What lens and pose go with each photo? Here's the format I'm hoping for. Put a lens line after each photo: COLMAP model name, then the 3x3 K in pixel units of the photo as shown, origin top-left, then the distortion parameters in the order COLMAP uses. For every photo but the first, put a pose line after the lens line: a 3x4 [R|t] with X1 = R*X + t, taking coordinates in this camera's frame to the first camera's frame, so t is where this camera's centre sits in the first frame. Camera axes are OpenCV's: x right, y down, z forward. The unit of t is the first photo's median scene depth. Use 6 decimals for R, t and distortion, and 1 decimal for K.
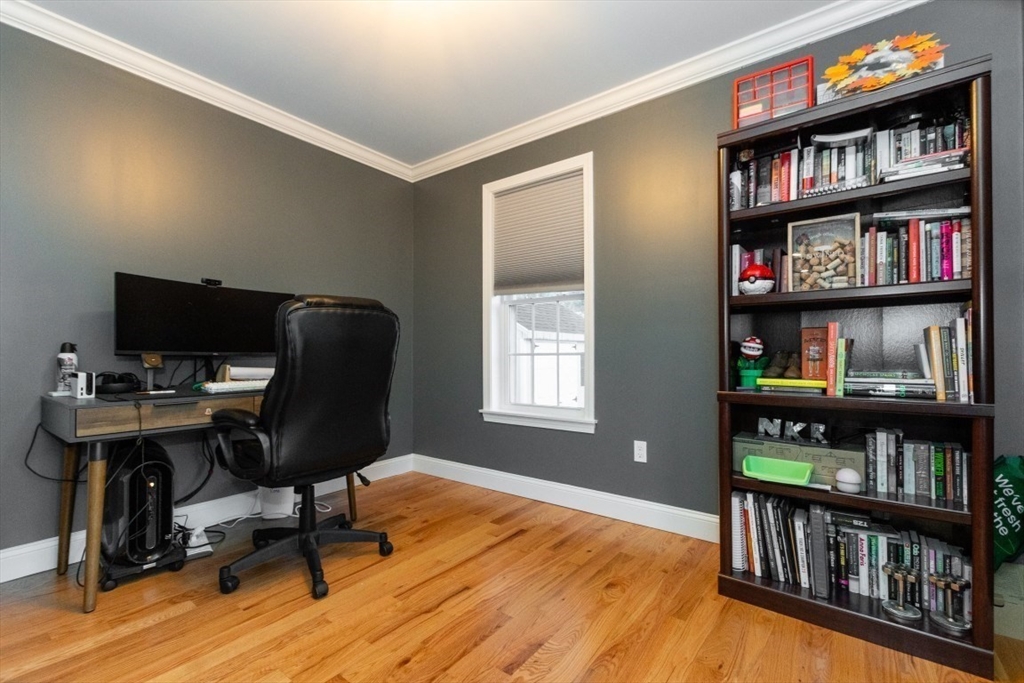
lens RADIAL K [[444.4, 0, 513.5], [0, 444.4, 345.8], [0, 0, 1]] dist [0.009131, -0.003328]
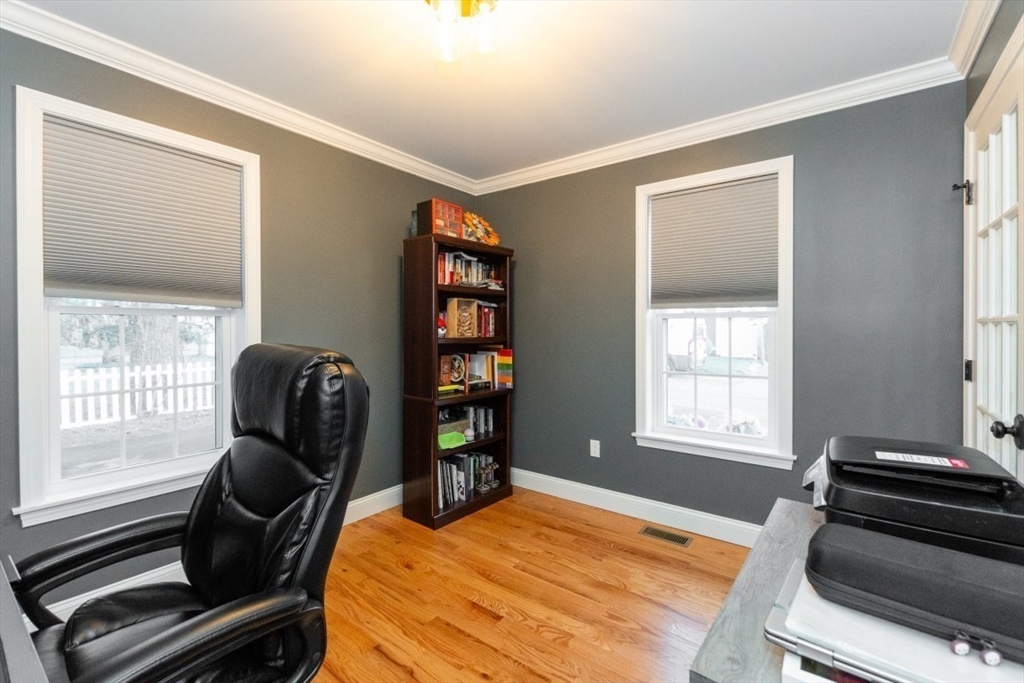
lens RADIAL K [[444.4, 0, 512.6], [0, 444.4, 335.2], [0, 0, 1]] dist [0.009131, -0.003328]
pose [[0.002416, -0.006388, 0.999977, -1.196331], [-0.012917, 0.999896, 0.006418, -0.149547], [-0.999914, -0.012933, 0.002333, 0.815153]]
